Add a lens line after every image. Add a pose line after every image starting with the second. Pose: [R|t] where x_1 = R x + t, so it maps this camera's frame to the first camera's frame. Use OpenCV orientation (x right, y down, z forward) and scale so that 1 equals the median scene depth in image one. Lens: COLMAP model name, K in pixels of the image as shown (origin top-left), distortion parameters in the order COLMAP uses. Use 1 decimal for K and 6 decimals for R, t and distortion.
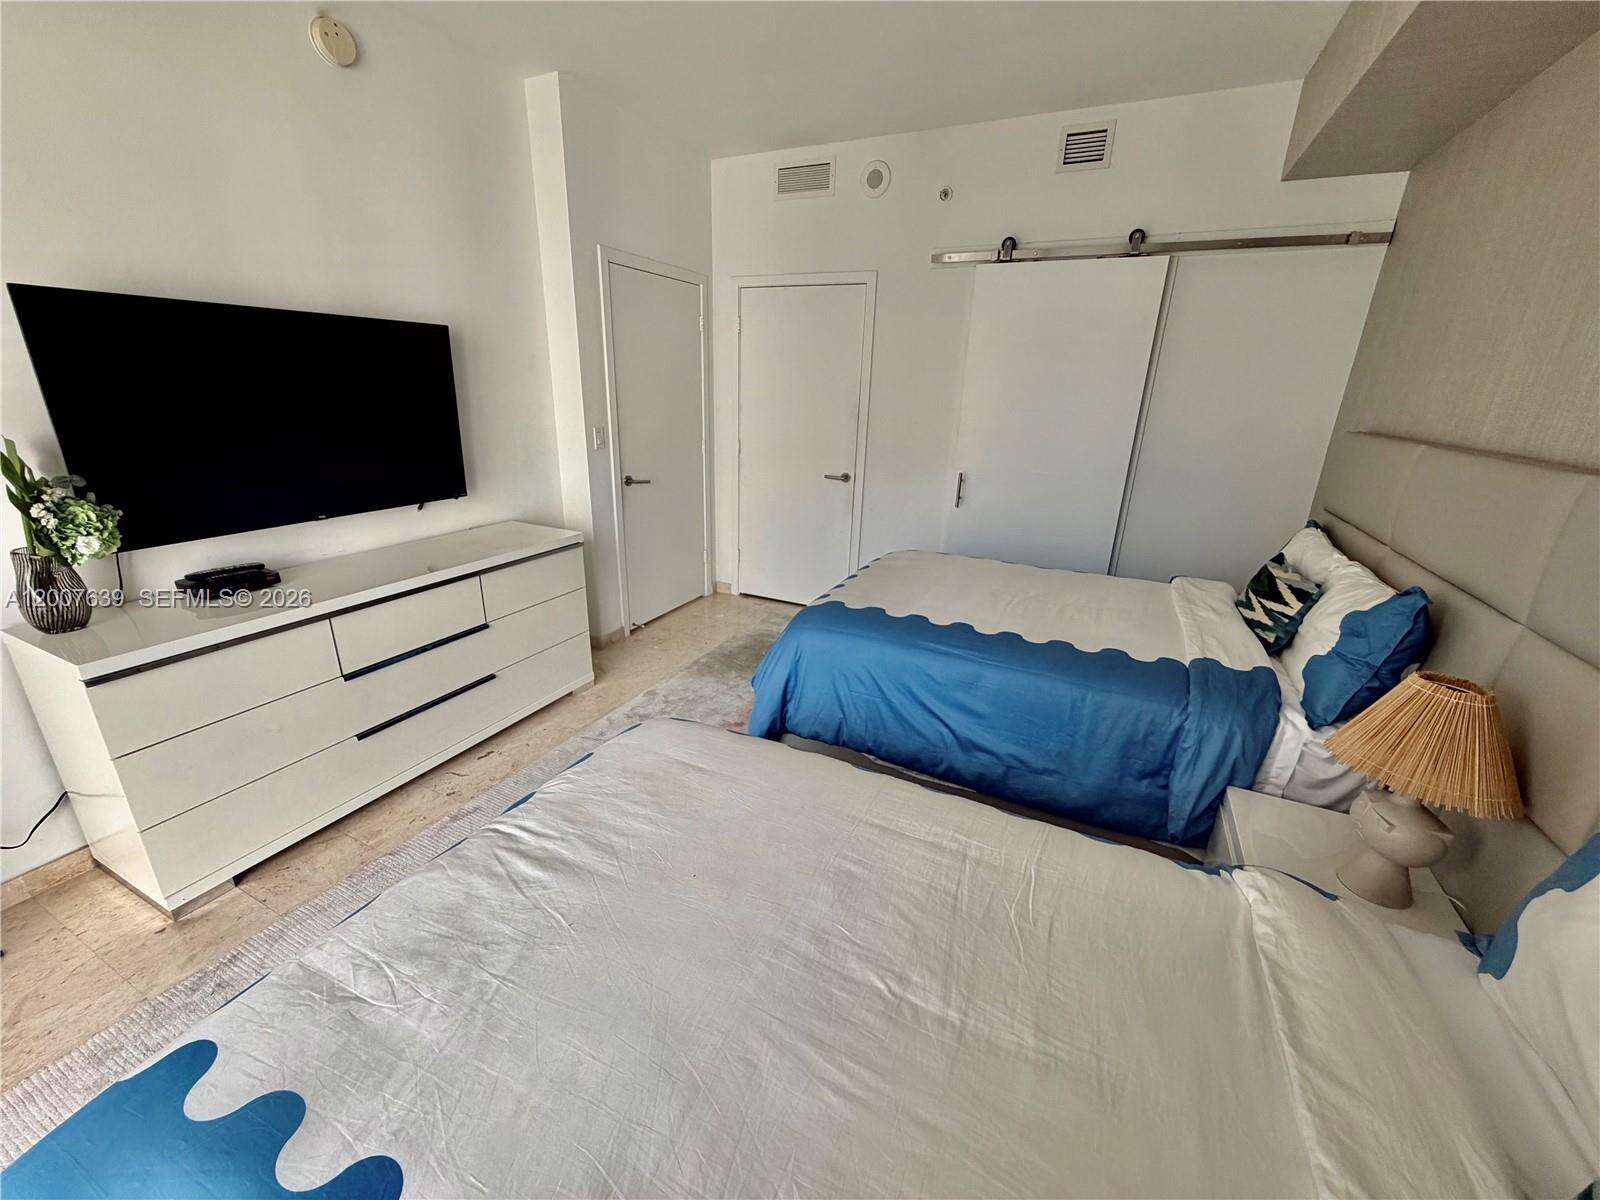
lens RADIAL K [[636.3, 0, 798.1], [0, 636.3, 601.2], [0, 0, 1]] dist [0.000018, 0.000173]
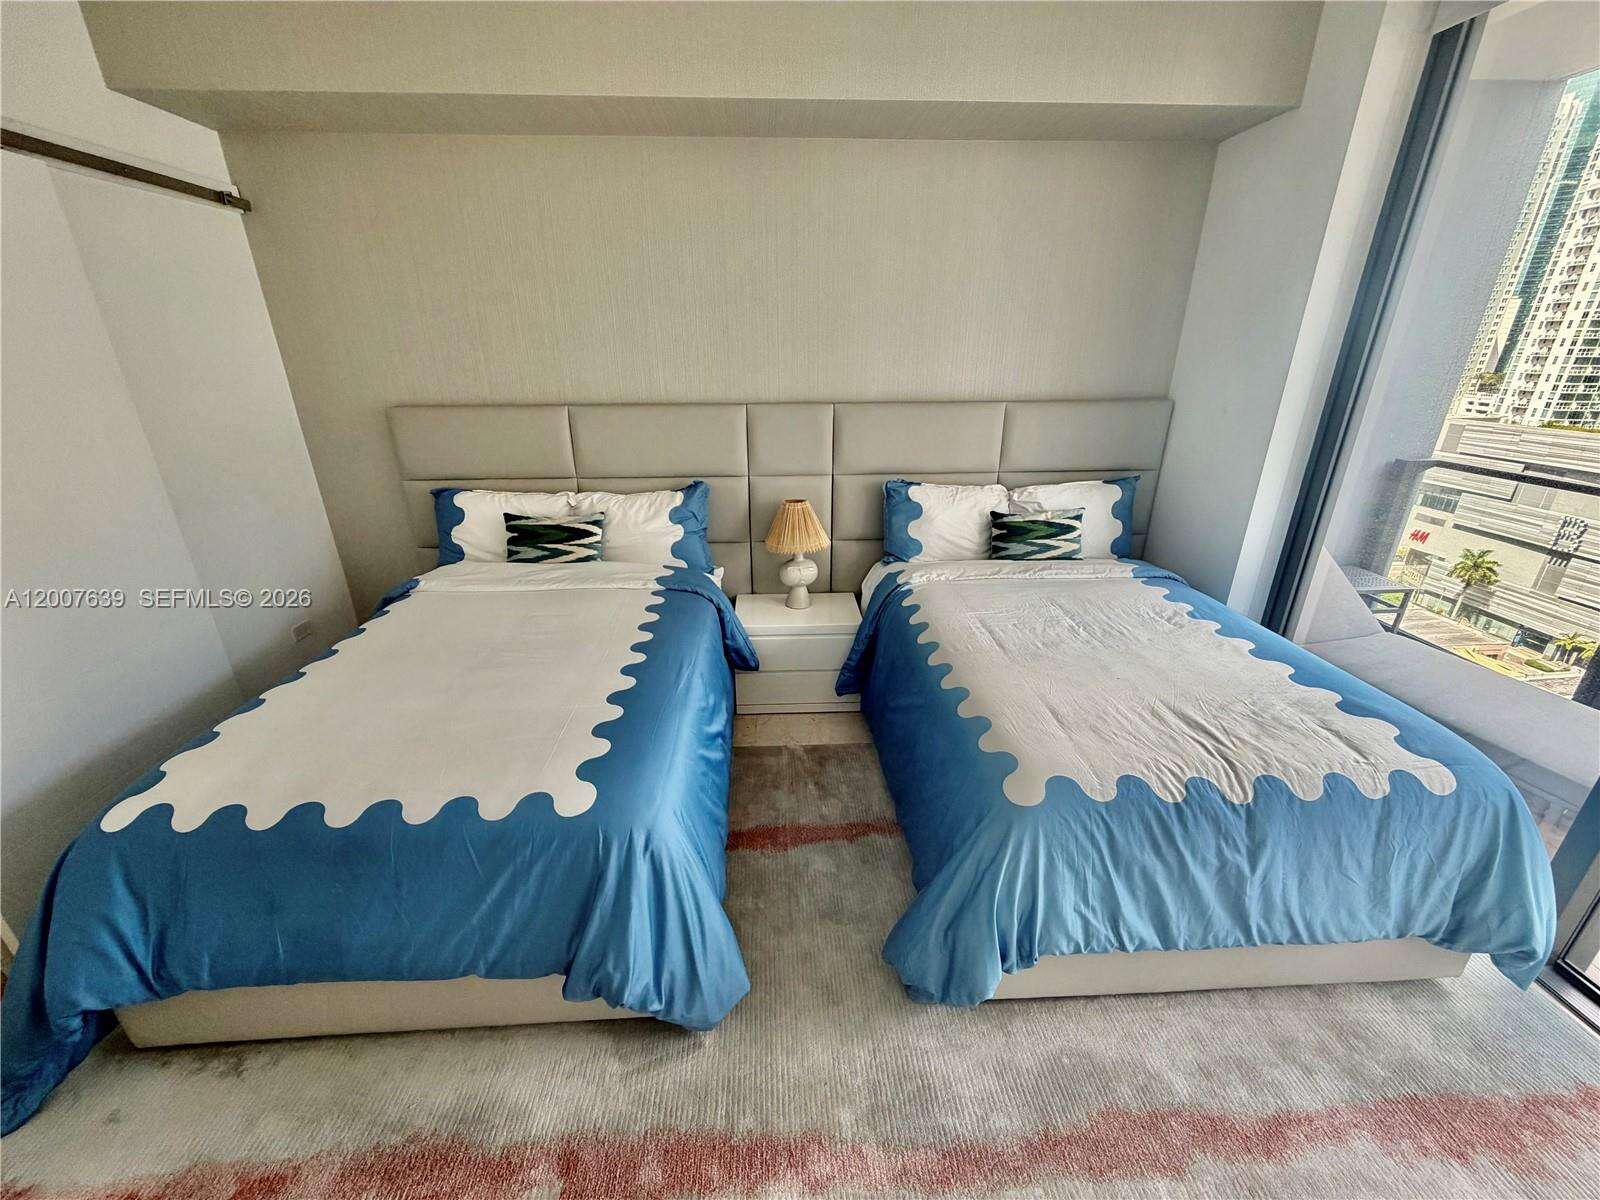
lens RADIAL K [[636.3, 0, 798.1], [0, 636.3, 601.2], [0, 0, 1]] dist [0.000018, 0.000173]
pose [[-0.478455, -0.352929, 0.804065, -0.535020], [0.278603, 0.807354, 0.520154, -0.443175], [-0.832743, 0.472885, -0.287956, 1.069593]]
